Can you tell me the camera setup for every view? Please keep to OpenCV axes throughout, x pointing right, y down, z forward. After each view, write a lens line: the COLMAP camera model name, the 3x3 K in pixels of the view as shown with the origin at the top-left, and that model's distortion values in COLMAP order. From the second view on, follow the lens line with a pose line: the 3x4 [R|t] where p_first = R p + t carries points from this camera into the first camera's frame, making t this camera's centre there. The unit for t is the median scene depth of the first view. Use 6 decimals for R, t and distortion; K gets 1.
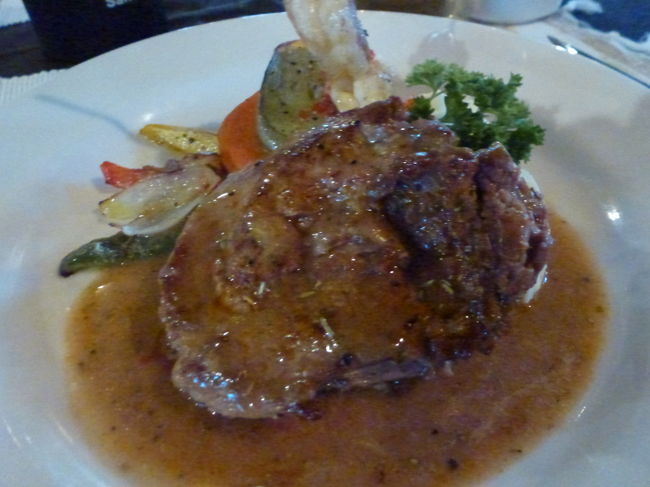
lens RADIAL K [[477.4, 0, 325.0], [0, 477.4, 243.5], [0, 0, 1]] dist [-0.059316, 0.001033]
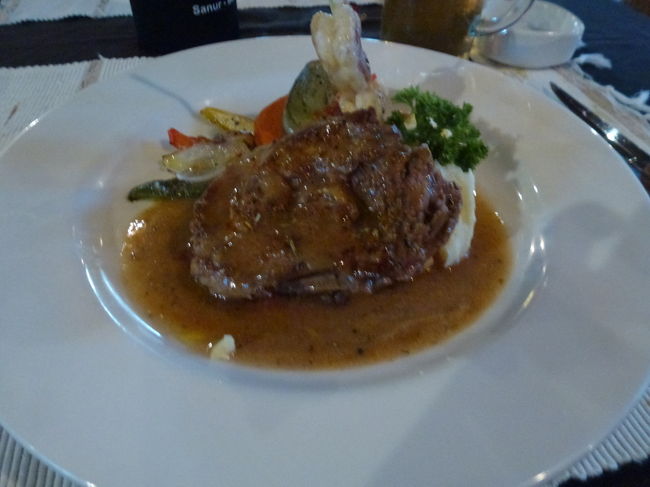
lens RADIAL K [[476.3, 0, 325.0], [0, 476.3, 243.5], [0, 0, 1]] dist [-0.052769, -0.002217]
pose [[0.982722, 0.160921, -0.091445, 0.179329], [-0.163605, 0.986267, -0.022609, 0.136533], [0.086551, 0.037180, 0.995553, -0.379531]]
